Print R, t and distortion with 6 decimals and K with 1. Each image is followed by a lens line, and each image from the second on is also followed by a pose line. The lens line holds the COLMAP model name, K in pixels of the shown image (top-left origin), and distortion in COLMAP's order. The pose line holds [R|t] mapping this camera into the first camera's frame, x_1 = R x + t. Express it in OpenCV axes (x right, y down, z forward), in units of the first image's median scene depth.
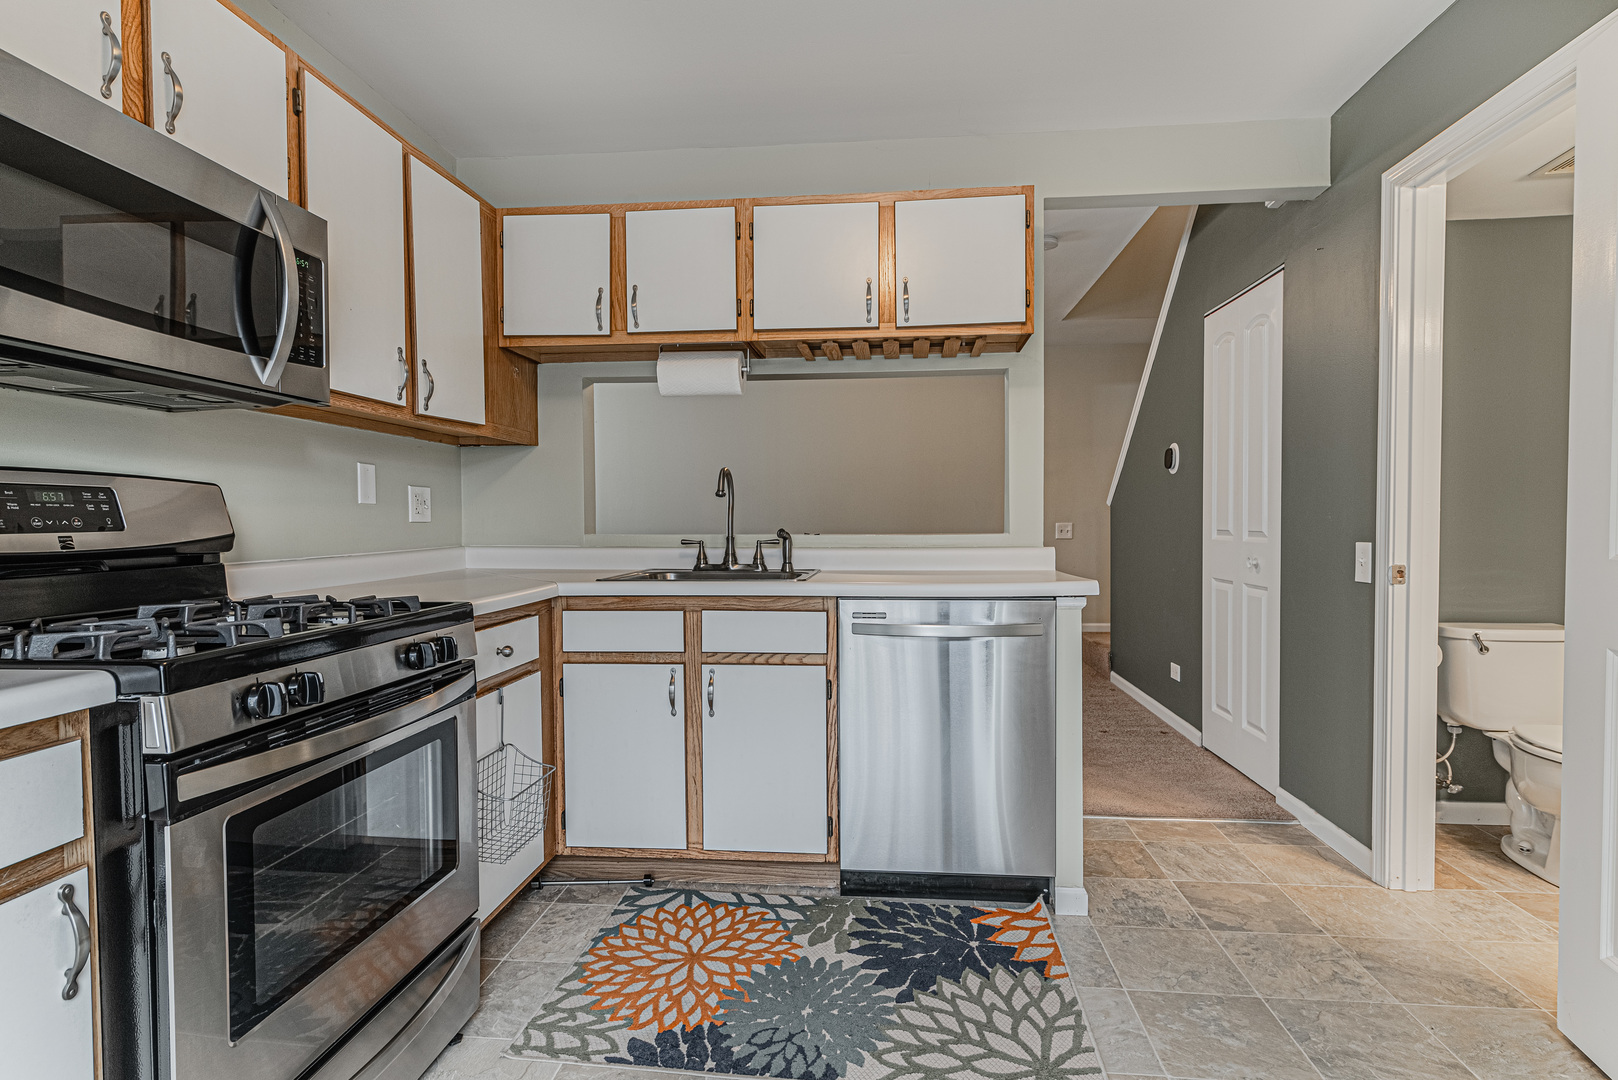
lens RADIAL K [[835.9, 0, 809.0], [0, 835.9, 540.0], [0, 0, 1]] dist [0.001666, 0.000344]
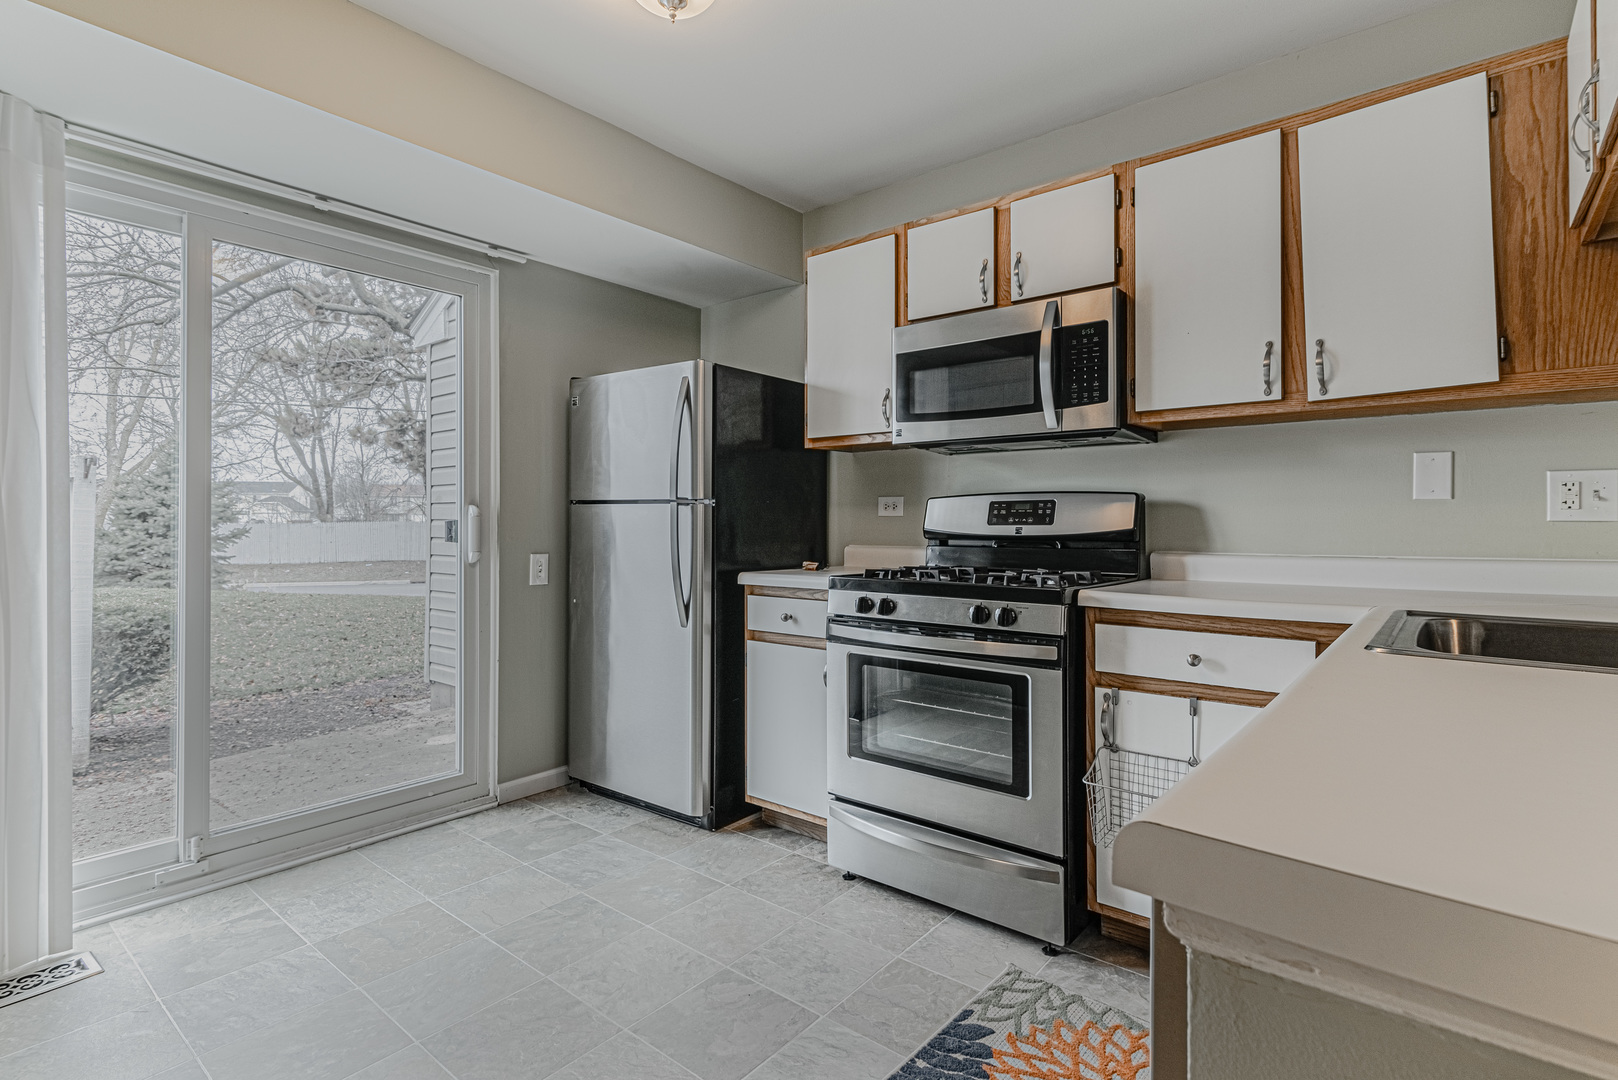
lens RADIAL K [[781.3, 0, 811.3], [0, 781.3, 519.2], [0, 0, 1]] dist [0.000094, -0.000154]
pose [[-0.565348, -0.001010, -0.824852, 0.685887], [-0.019846, 0.999726, 0.012378, -0.029112], [0.824614, 0.023368, -0.565214, 1.325682]]
